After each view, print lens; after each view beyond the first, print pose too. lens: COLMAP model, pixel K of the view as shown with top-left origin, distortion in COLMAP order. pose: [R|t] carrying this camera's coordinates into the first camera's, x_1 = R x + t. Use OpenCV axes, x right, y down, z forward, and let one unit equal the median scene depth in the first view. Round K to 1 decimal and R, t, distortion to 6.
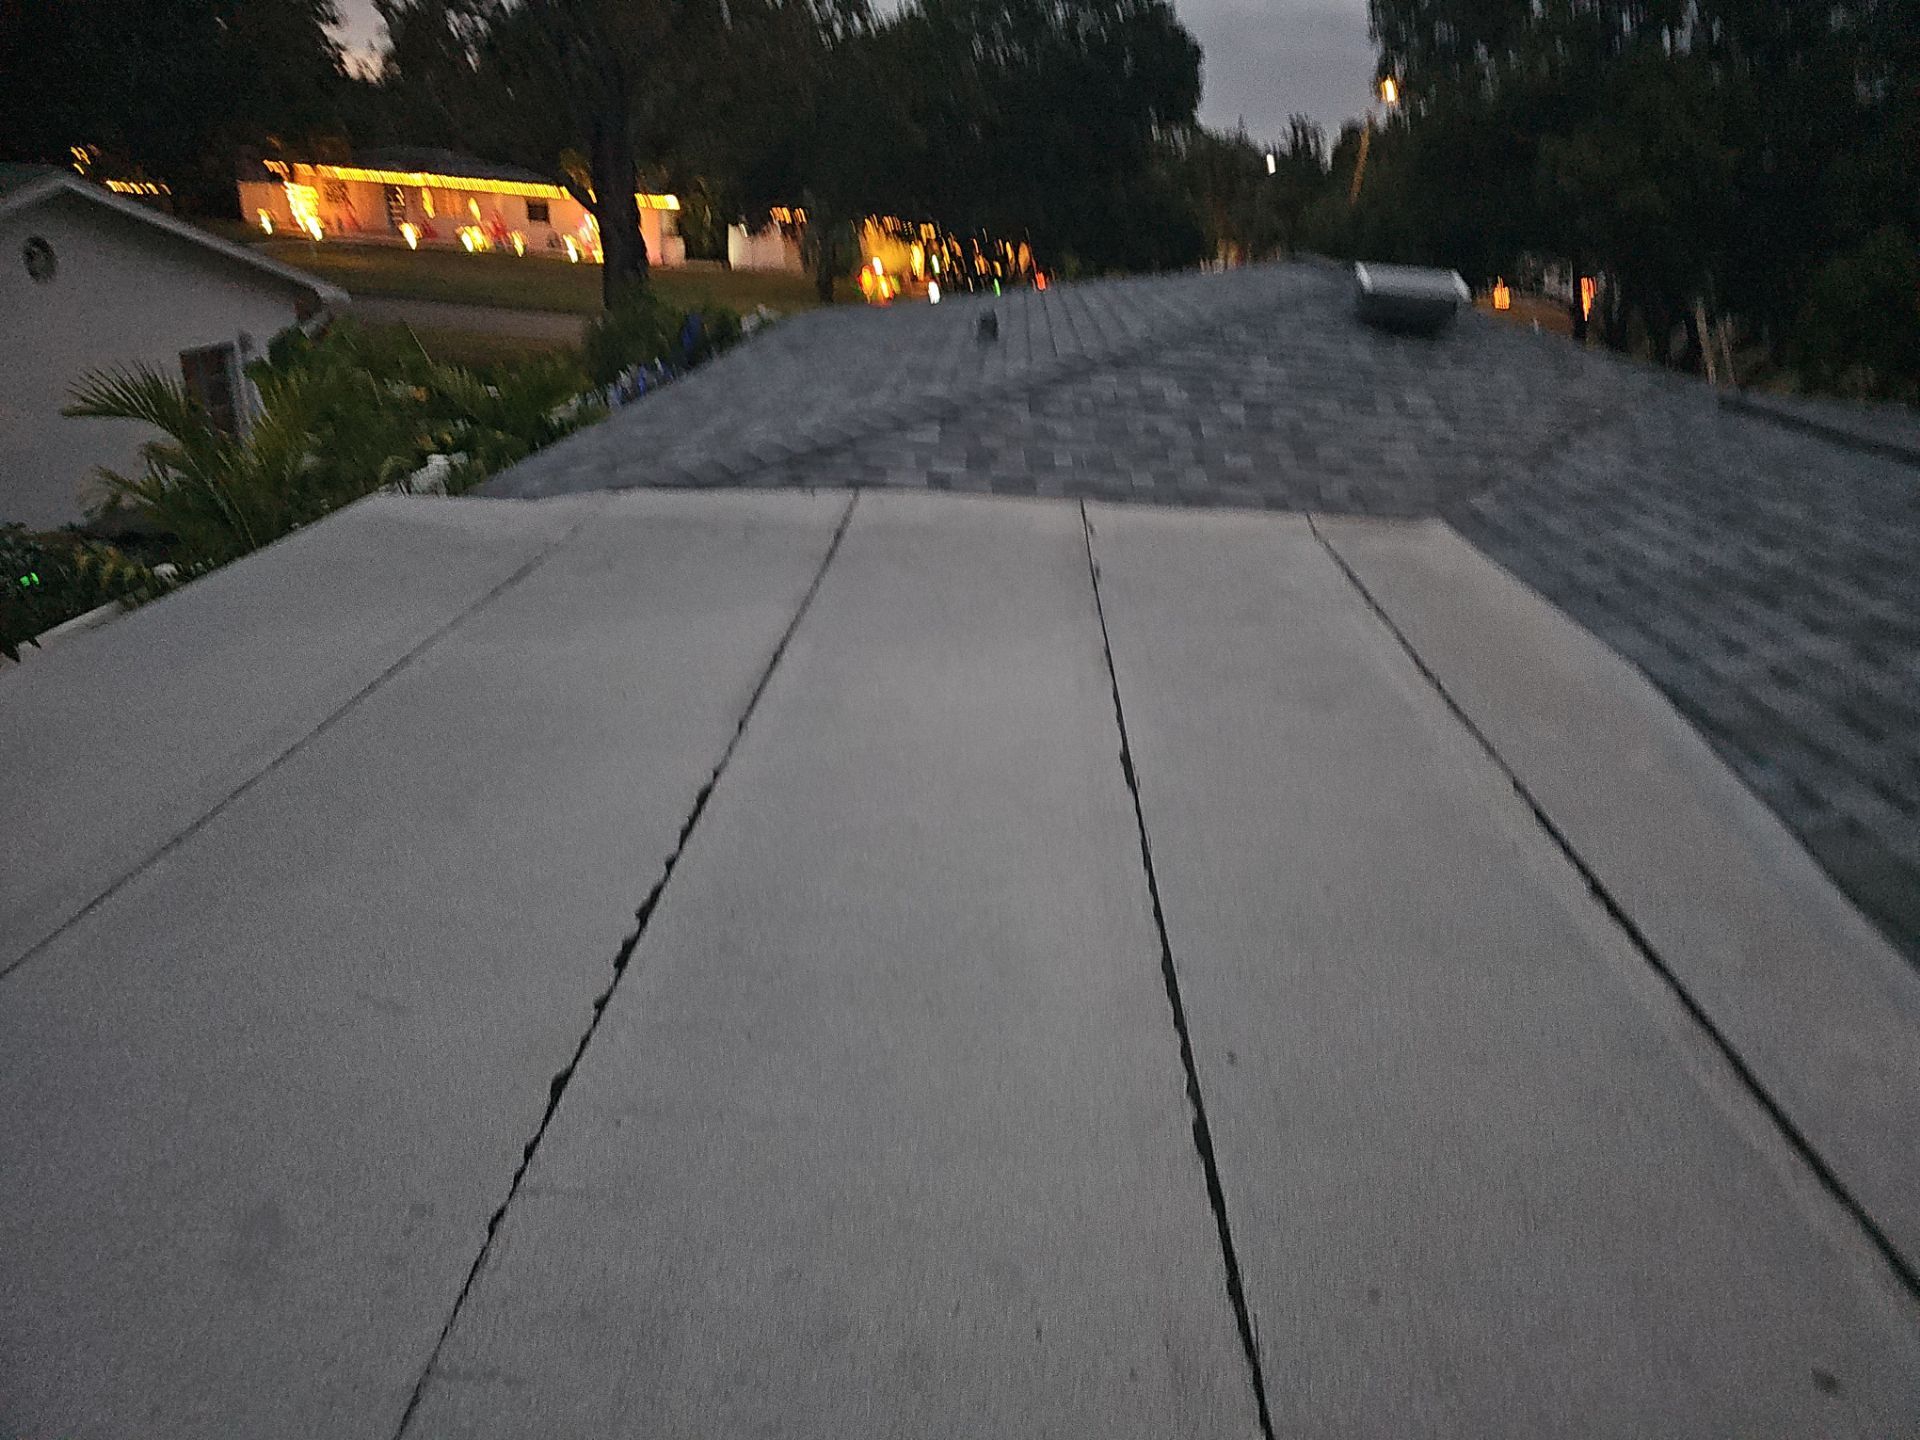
lens RADIAL K [[1244.2, 0, 975.1], [0, 1244.2, 739.5], [0, 0, 1]] dist [0.073293, -0.061386]
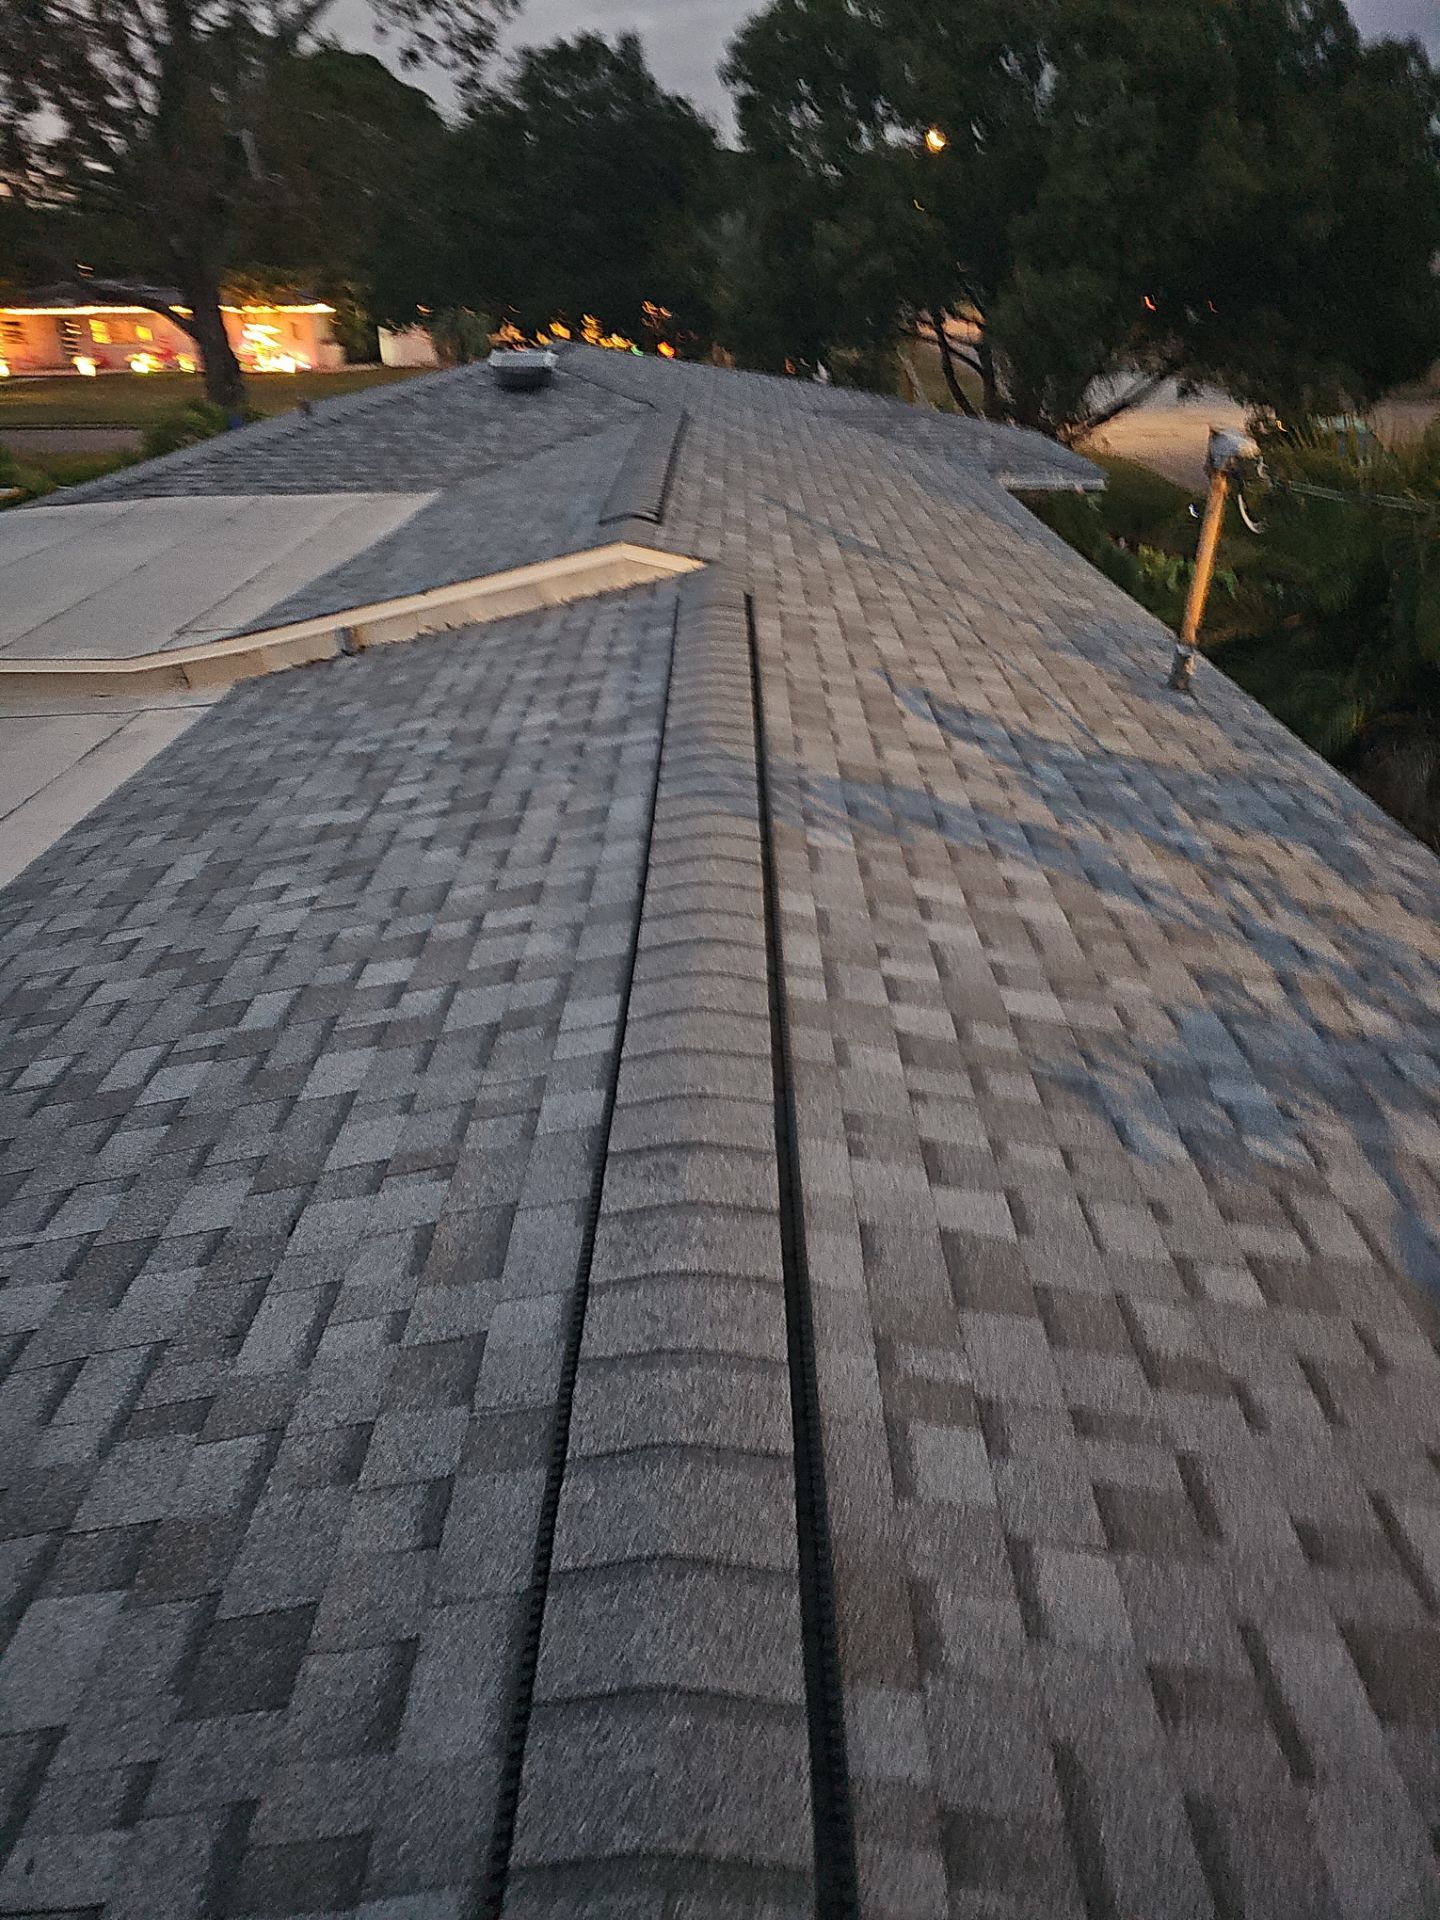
lens RADIAL K [[1244.2, 0, 691.1], [0, 1244.2, 935.0], [0, 0, 1]] dist [0.073293, -0.061386]
pose [[0.995836, -0.081339, -0.041157, 0.125036], [0.084485, 0.993081, 0.081564, 0.063625], [0.034238, -0.084701, 0.995818, -0.165744]]
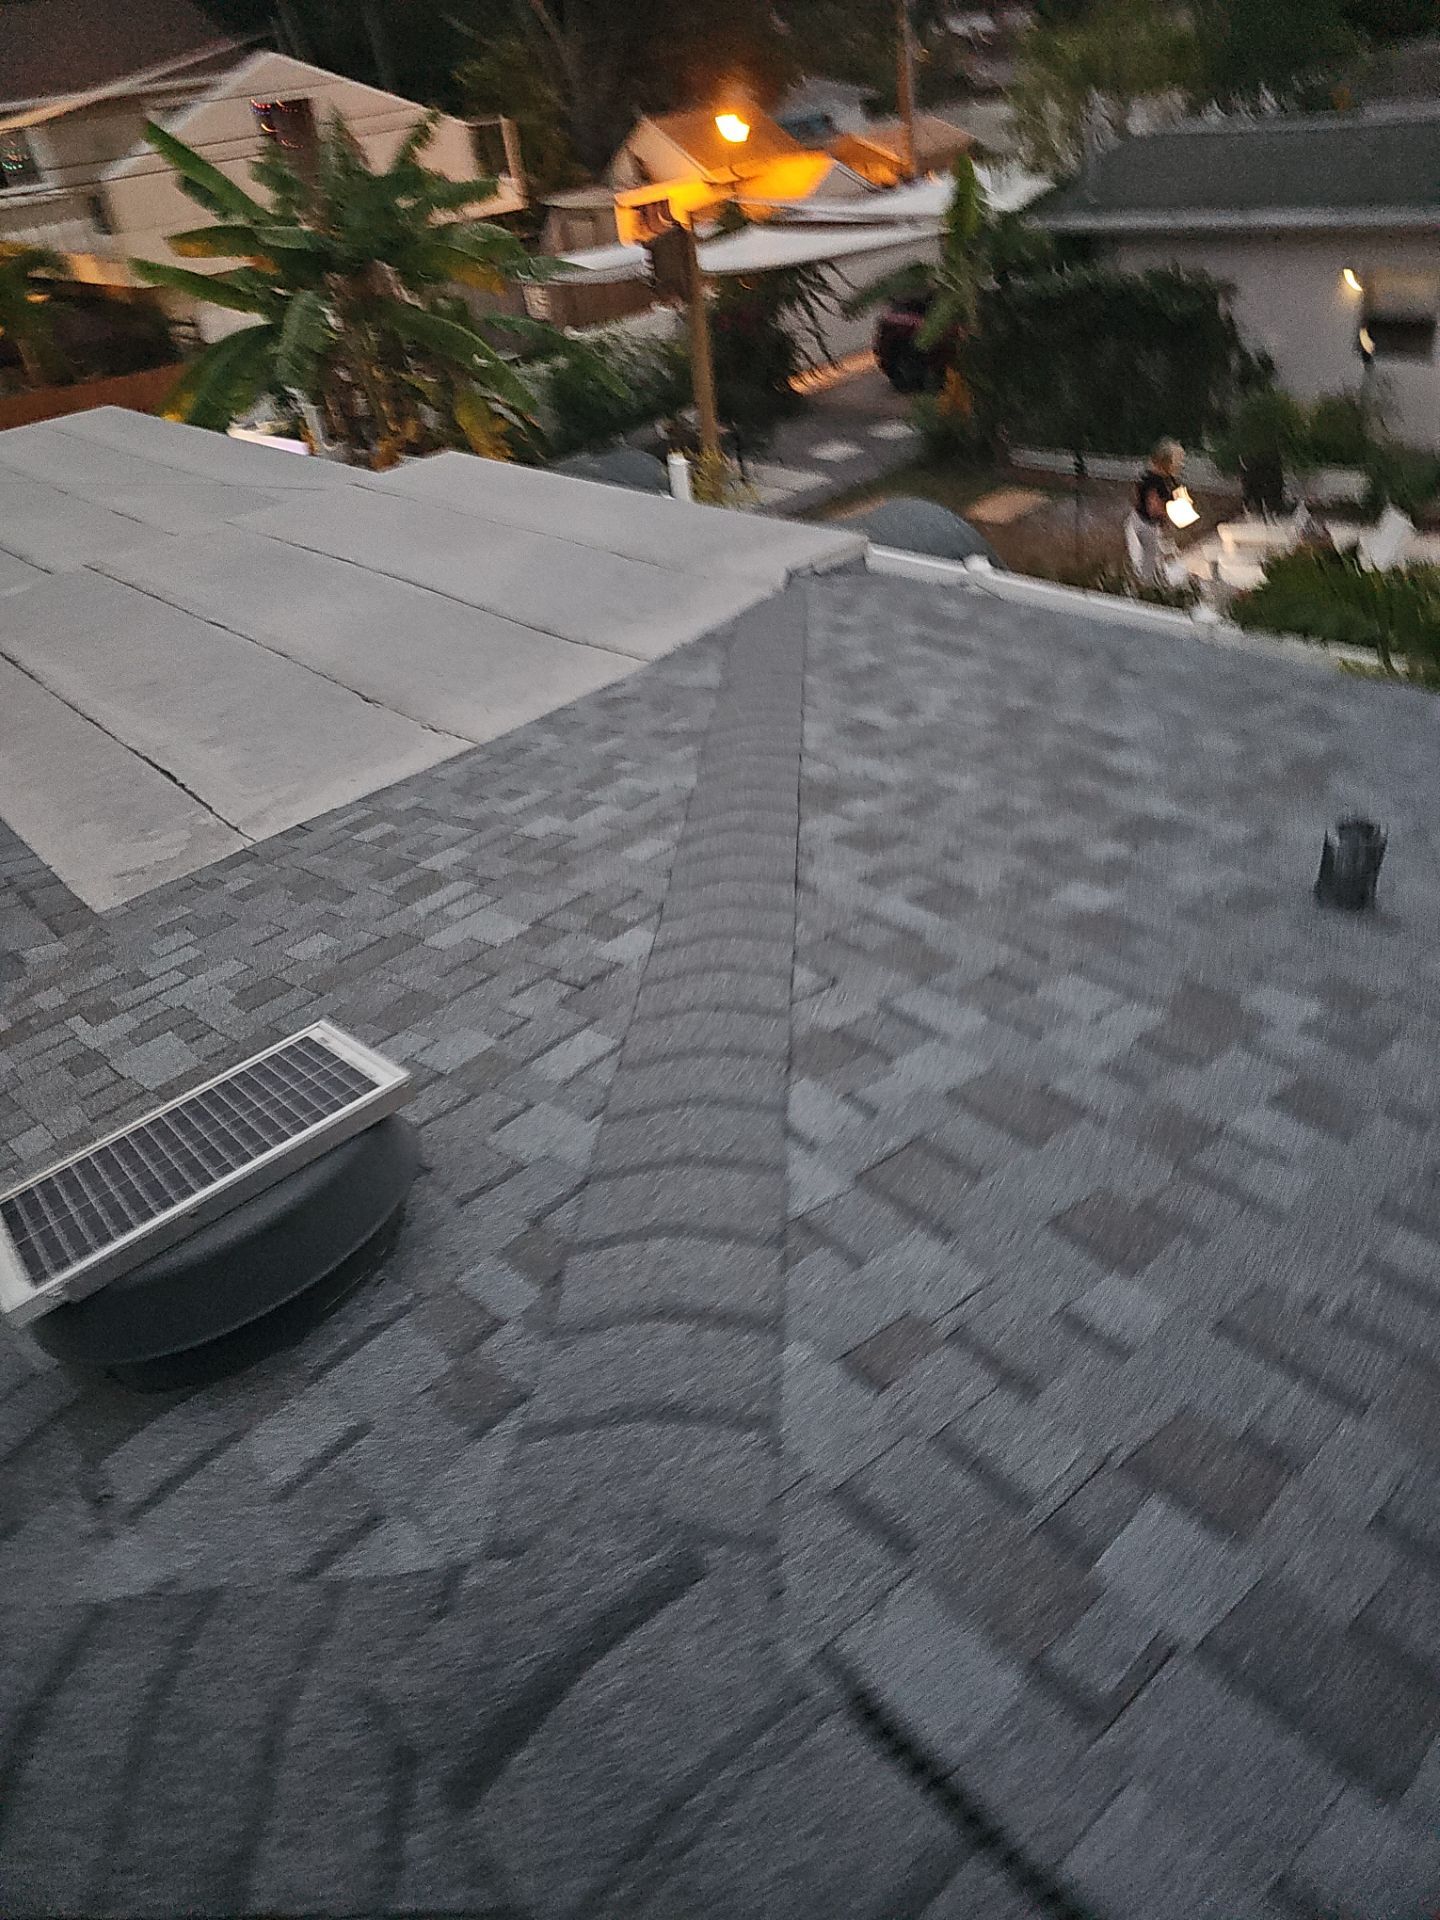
lens RADIAL K [[1244.2, 0, 691.1], [0, 1244.2, 935.0], [0, 0, 1]] dist [0.073293, -0.061386]
pose [[-0.730717, 0.406944, -0.548133, 0.084763], [-0.206861, 0.633180, 0.745850, -0.129825], [0.650586, 0.658392, -0.378494, 0.243534]]
